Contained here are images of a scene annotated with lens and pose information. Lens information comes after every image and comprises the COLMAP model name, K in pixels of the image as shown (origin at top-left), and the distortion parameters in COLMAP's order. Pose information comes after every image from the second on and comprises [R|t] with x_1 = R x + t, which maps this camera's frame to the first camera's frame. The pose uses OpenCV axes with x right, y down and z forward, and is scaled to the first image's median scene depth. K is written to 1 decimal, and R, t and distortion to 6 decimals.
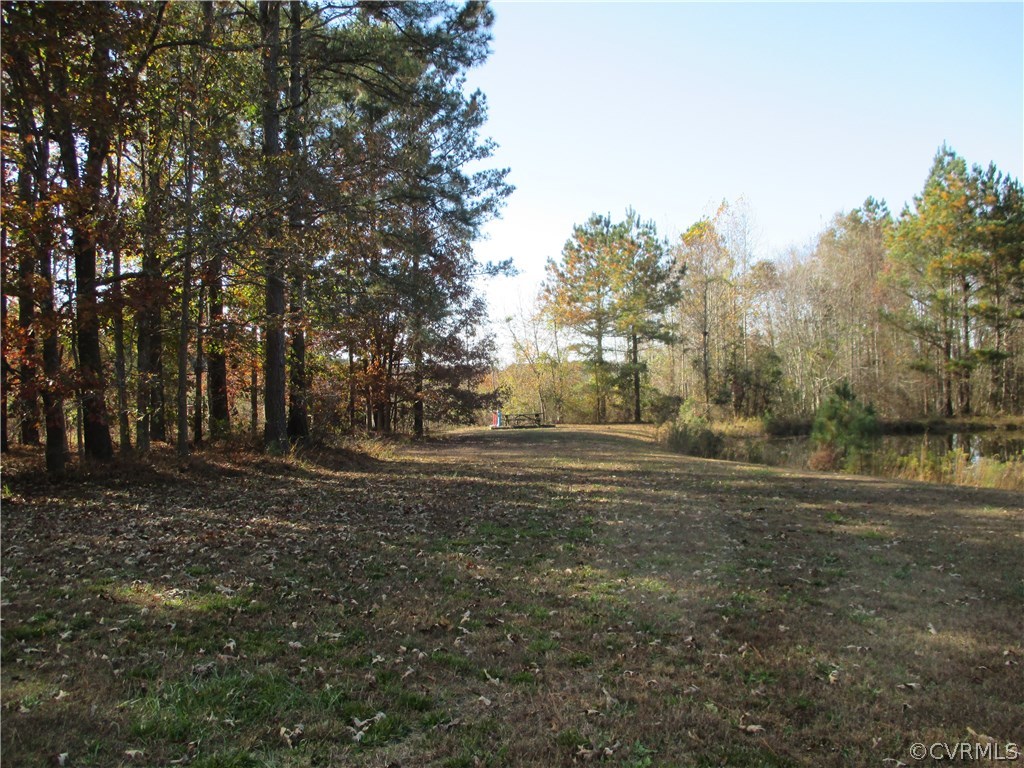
lens RADIAL K [[807.5, 0, 512.0], [0, 807.5, 384.0], [0, 0, 1]] dist [0.003771, -0.049815]
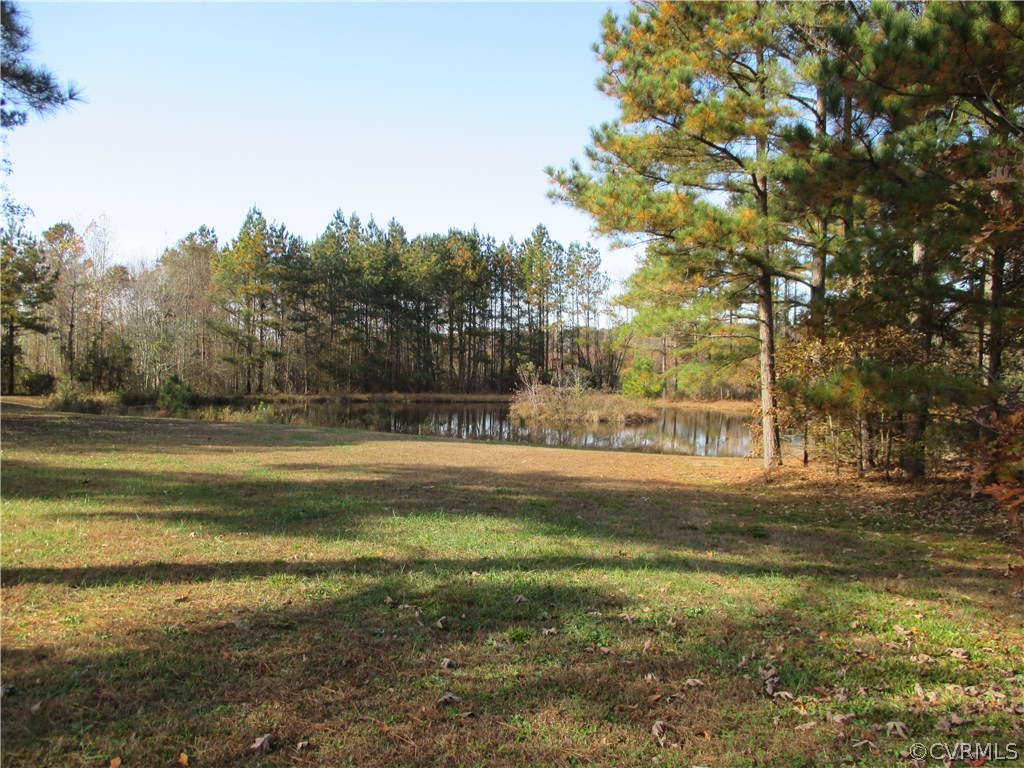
lens RADIAL K [[860.2, 0, 512.0], [0, 860.2, 384.0], [0, 0, 1]] dist [-0.029174, -0.005708]
pose [[0.724612, 0.022127, 0.688801, -0.184192], [-0.042674, 0.999007, 0.012800, -0.017793], [-0.687834, -0.038668, 0.724837, -0.460307]]
